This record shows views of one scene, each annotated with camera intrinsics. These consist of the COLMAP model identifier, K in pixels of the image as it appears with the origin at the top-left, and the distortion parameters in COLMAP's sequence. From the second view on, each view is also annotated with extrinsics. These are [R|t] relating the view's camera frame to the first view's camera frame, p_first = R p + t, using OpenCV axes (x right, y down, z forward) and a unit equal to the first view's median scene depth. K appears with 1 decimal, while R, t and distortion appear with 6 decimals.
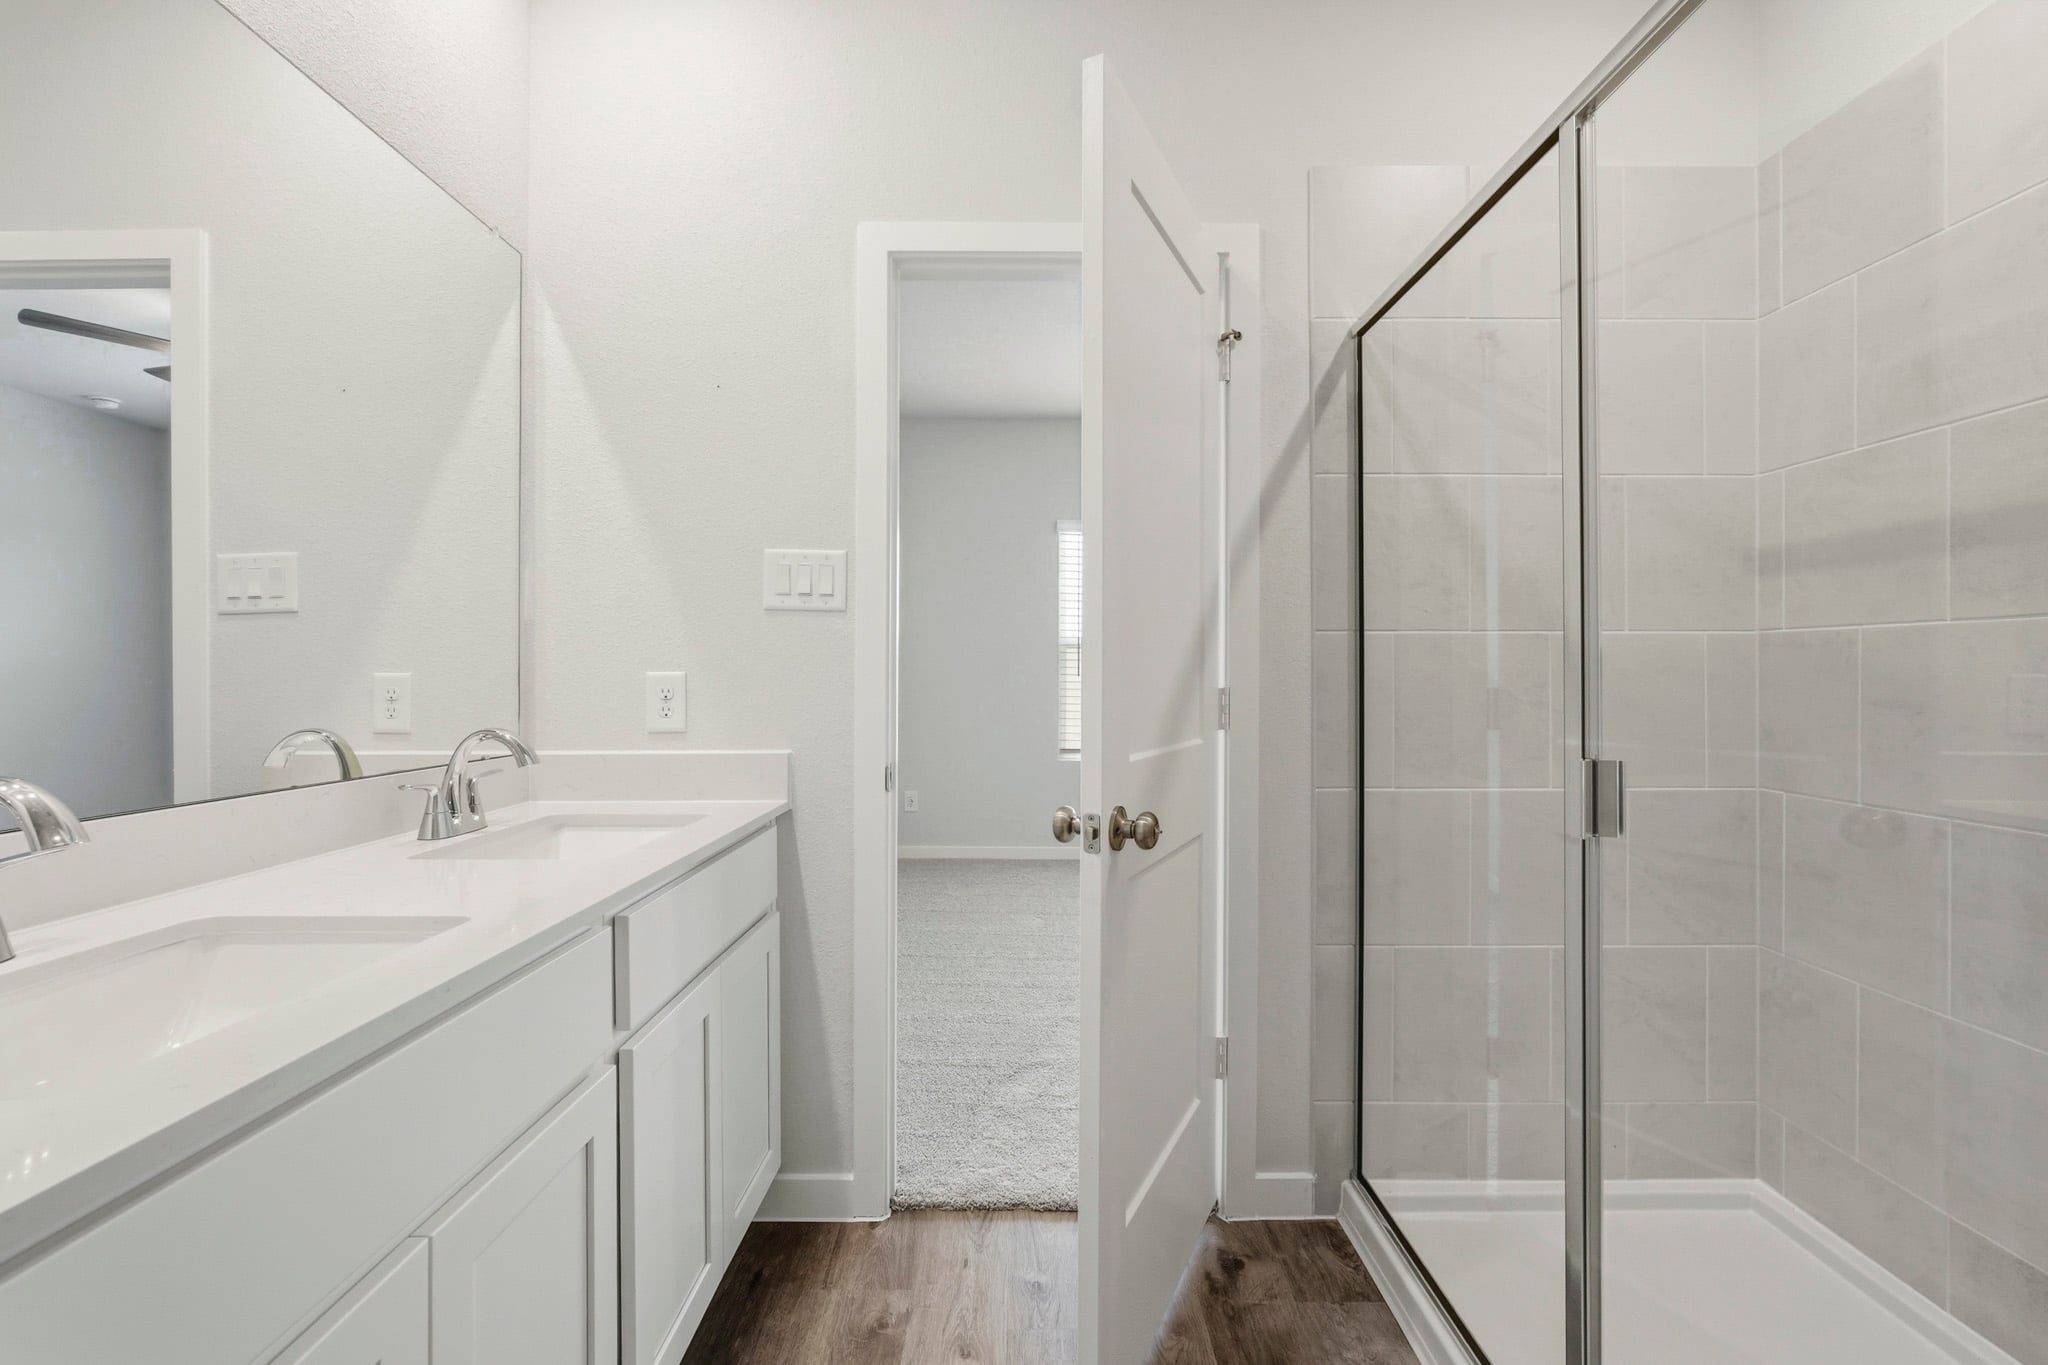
lens RADIAL K [[903.3, 0, 1025.2], [0, 903.3, 680.0], [0, 0, 1]] dist [-0.020363, 0.009796]
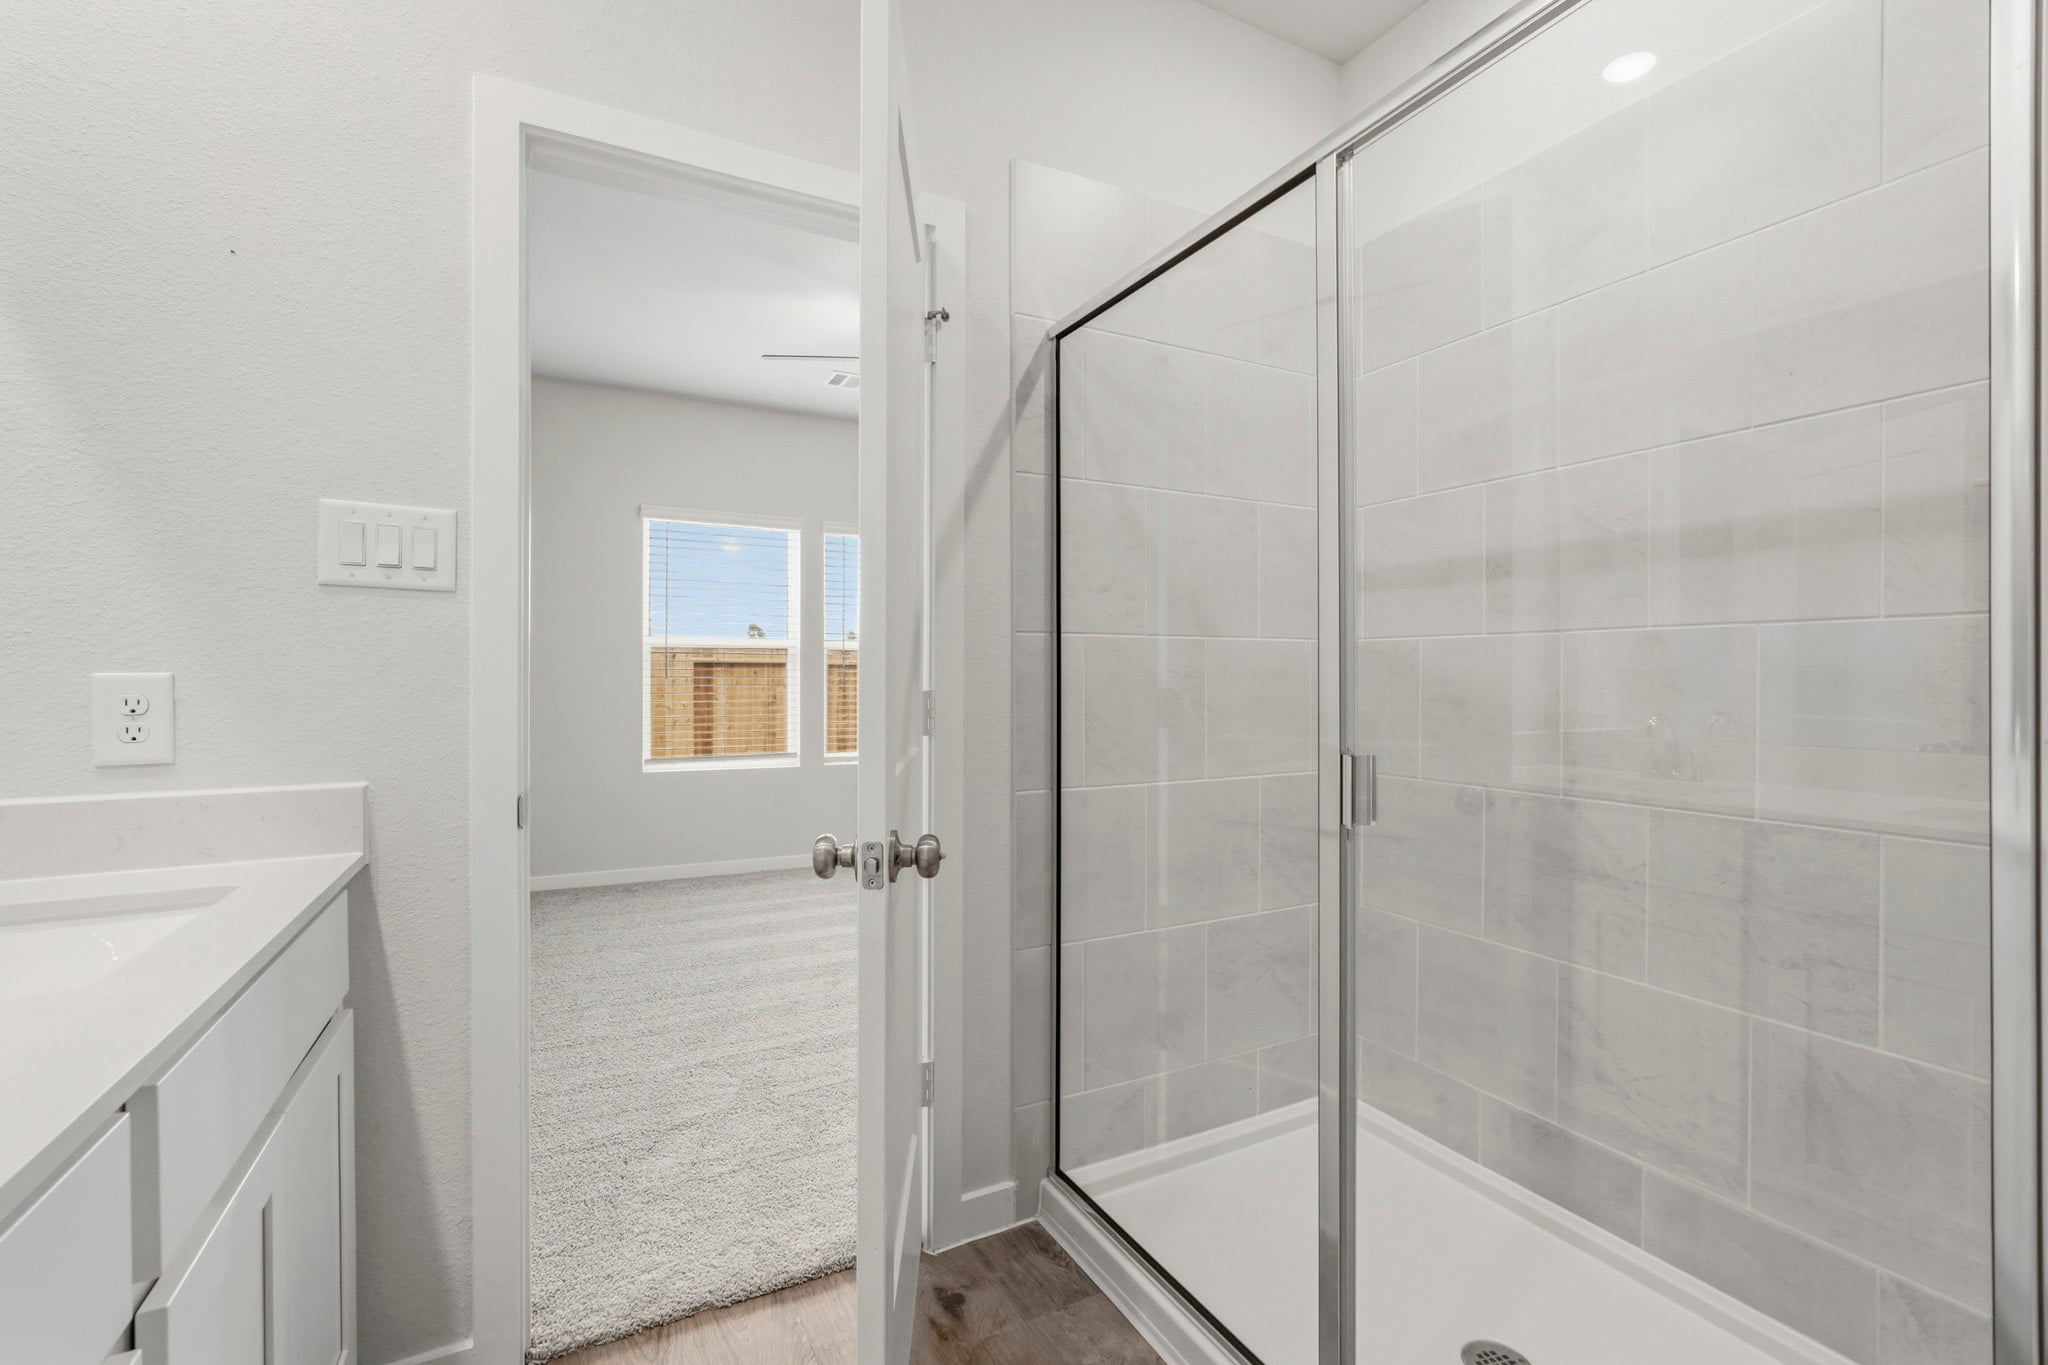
lens RADIAL K [[891.8, 0, 1020.1], [0, 891.8, 687.9], [0, 0, 1]] dist [-0.018710, 0.009342]
pose [[0.886697, -0.006636, 0.462303, -0.125076], [0.003168, 0.999961, 0.008278, -0.001347], [-0.462339, -0.005875, 0.886684, 0.134985]]
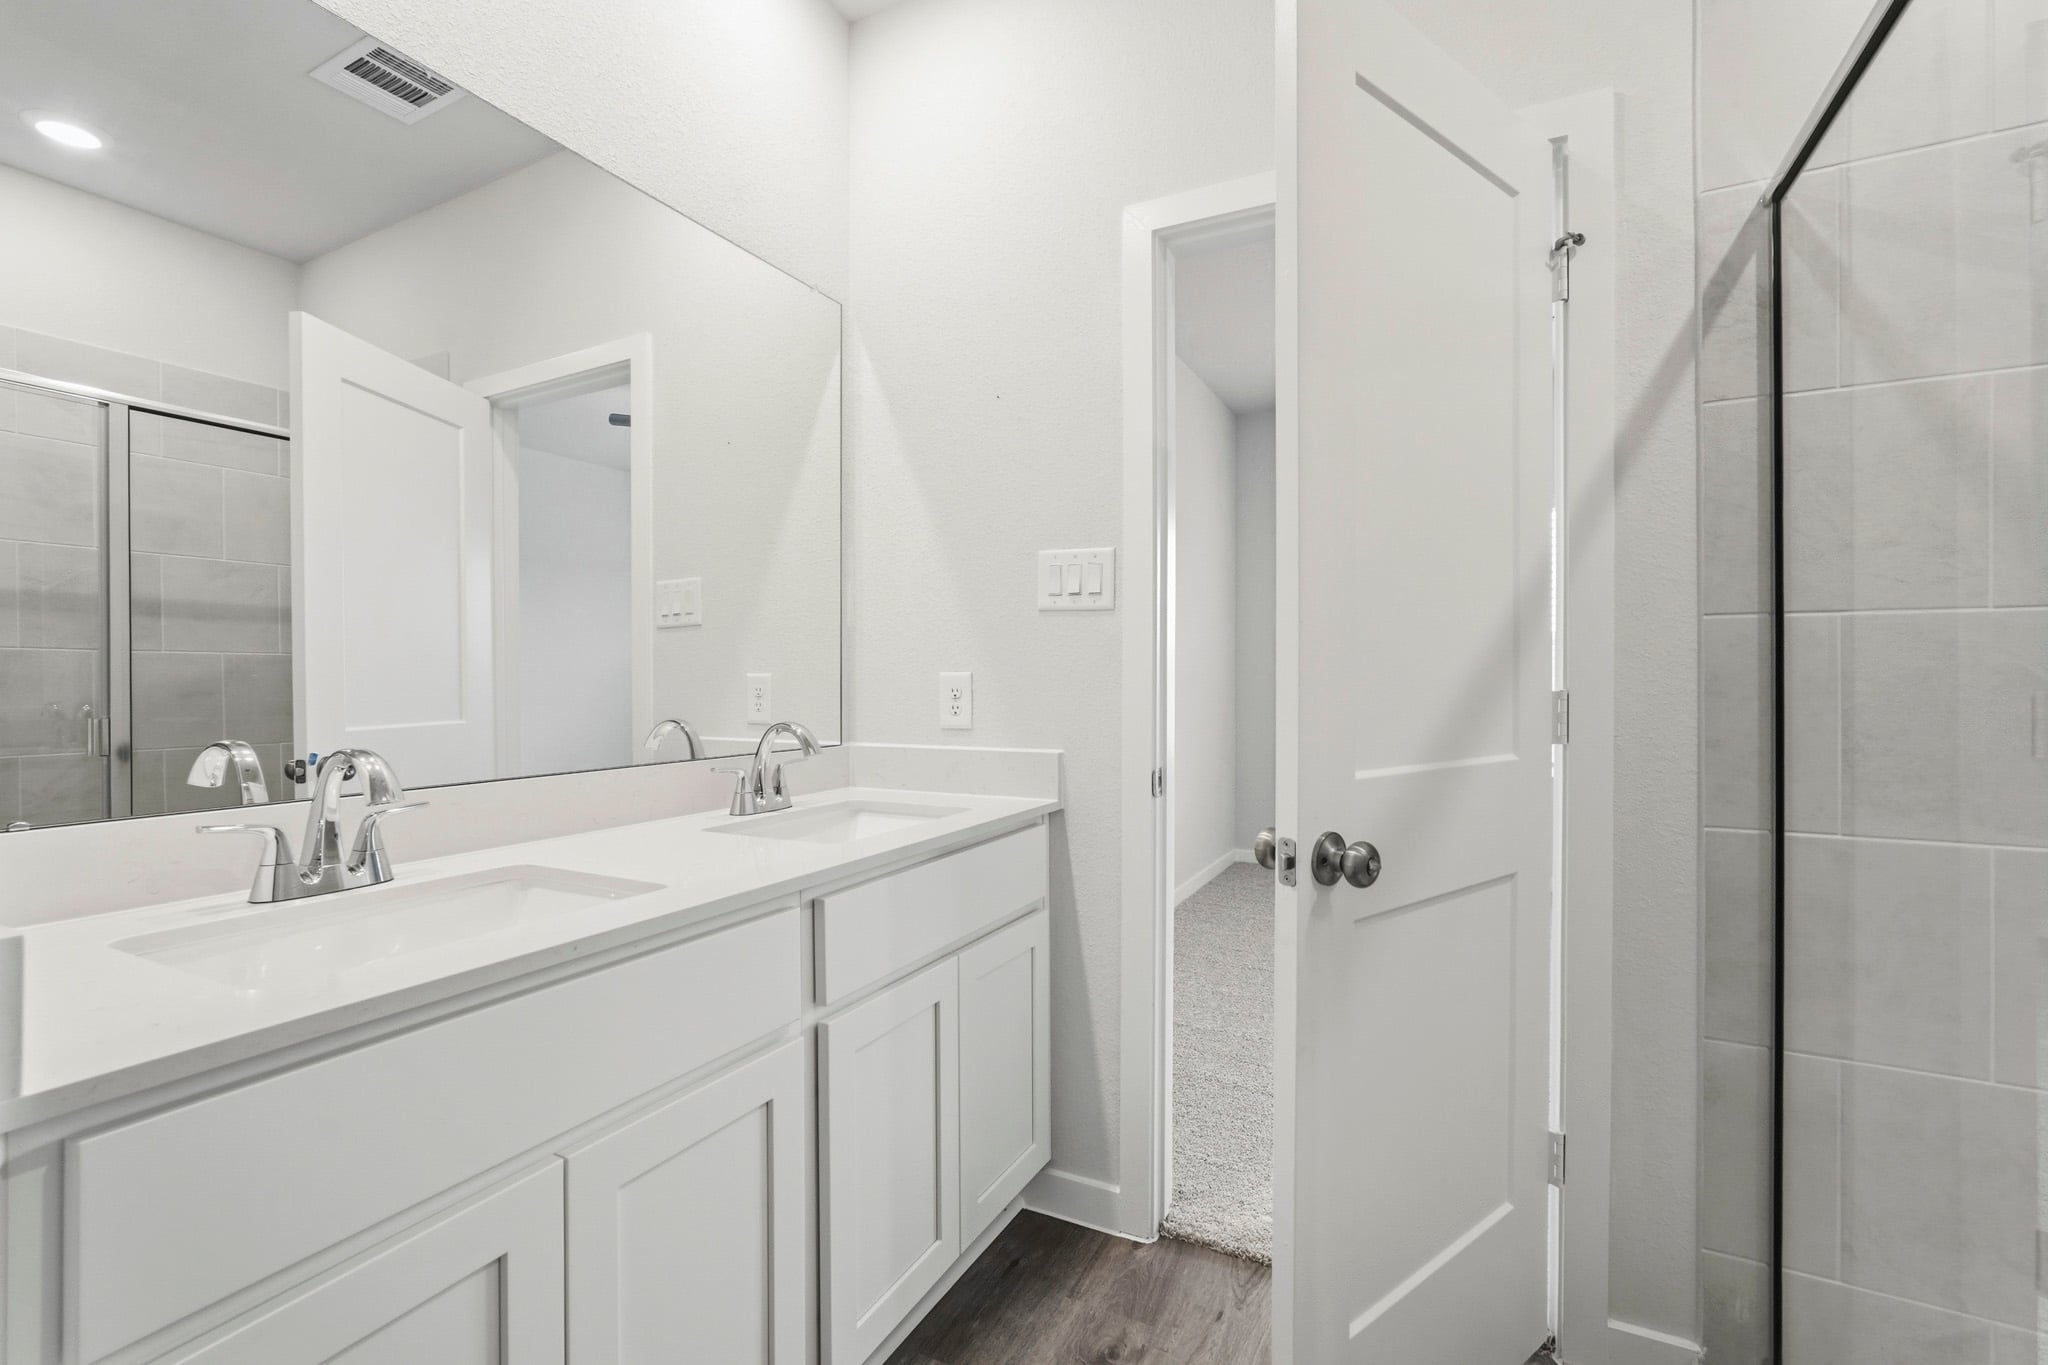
lens RADIAL K [[891.5, 0, 1031.4], [0, 891.5, 683.4], [0, 0, 1]] dist [-0.020040, 0.009896]
pose [[0.892587, 0.002863, -0.450866, 0.157324], [-0.001620, 0.999994, 0.003142, 0.000694], [0.450873, -0.002074, 0.892586, 0.100932]]
